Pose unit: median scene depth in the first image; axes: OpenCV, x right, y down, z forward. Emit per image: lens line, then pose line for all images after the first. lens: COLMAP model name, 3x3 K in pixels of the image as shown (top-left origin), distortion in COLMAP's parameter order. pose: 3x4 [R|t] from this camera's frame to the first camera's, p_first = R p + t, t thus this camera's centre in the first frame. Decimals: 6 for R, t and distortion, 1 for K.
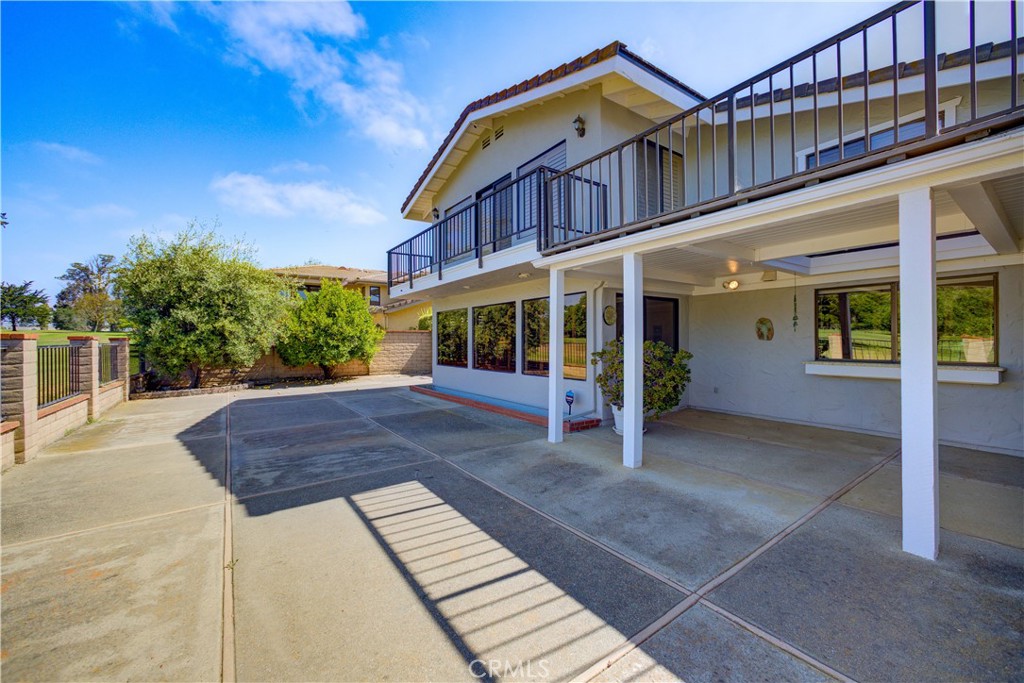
lens RADIAL K [[402.6, 0, 510.7], [0, 402.6, 340.0], [0, 0, 1]] dist [-0.003417, 0.001132]
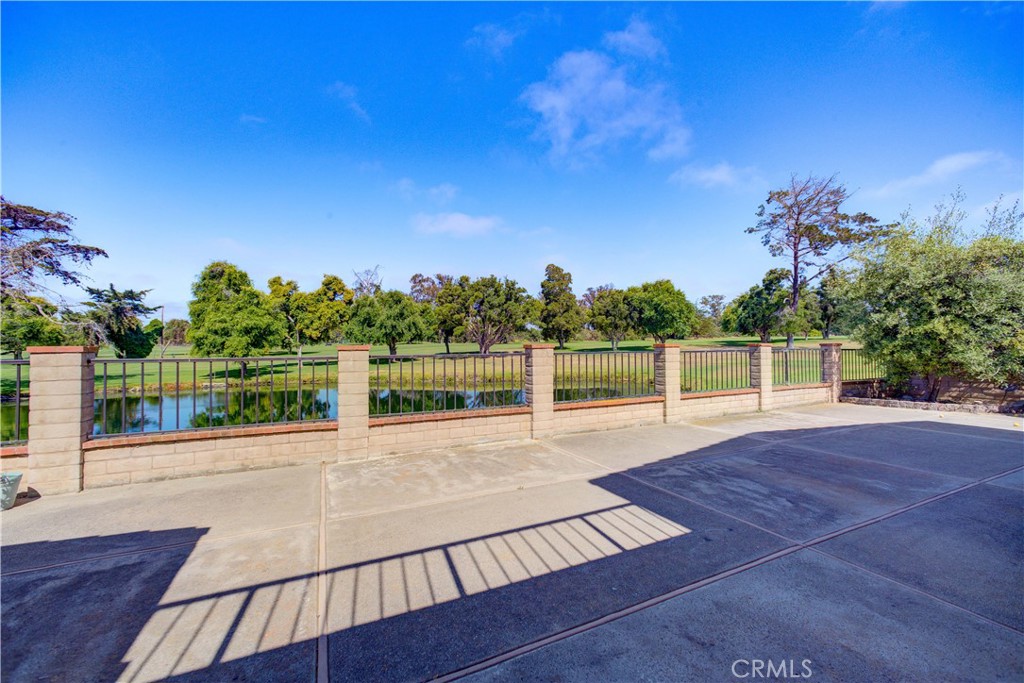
lens RADIAL K [[402.6, 0, 511.2], [0, 402.6, 340.5], [0, 0, 1]] dist [-0.003417, 0.001132]
pose [[-0.170064, -0.011794, -0.985363, 0.655117], [0.009420, 0.999863, -0.013594, -0.018418], [0.985388, -0.011594, -0.169929, 0.853886]]
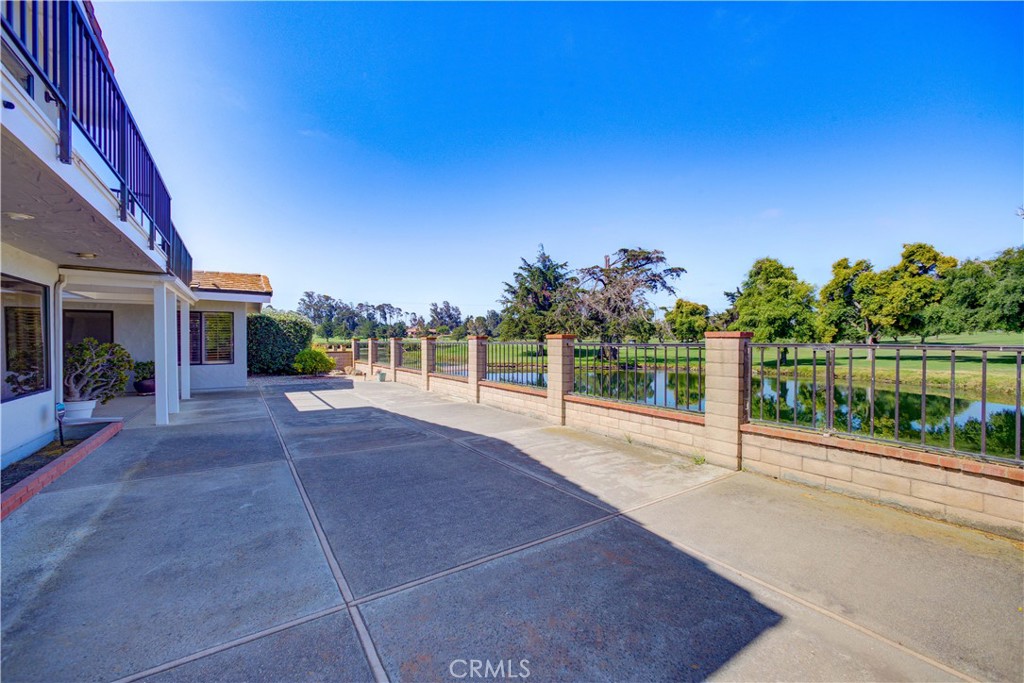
lens RADIAL K [[402.6, 0, 510.0], [0, 402.6, 341.0], [0, 0, 1]] dist [-0.003417, 0.001132]
pose [[-0.999986, 0.004932, 0.002007, -1.237891], [0.004933, 0.999988, 0.000386, 0.006789], [-0.002005, 0.000396, -0.999998, 3.032461]]
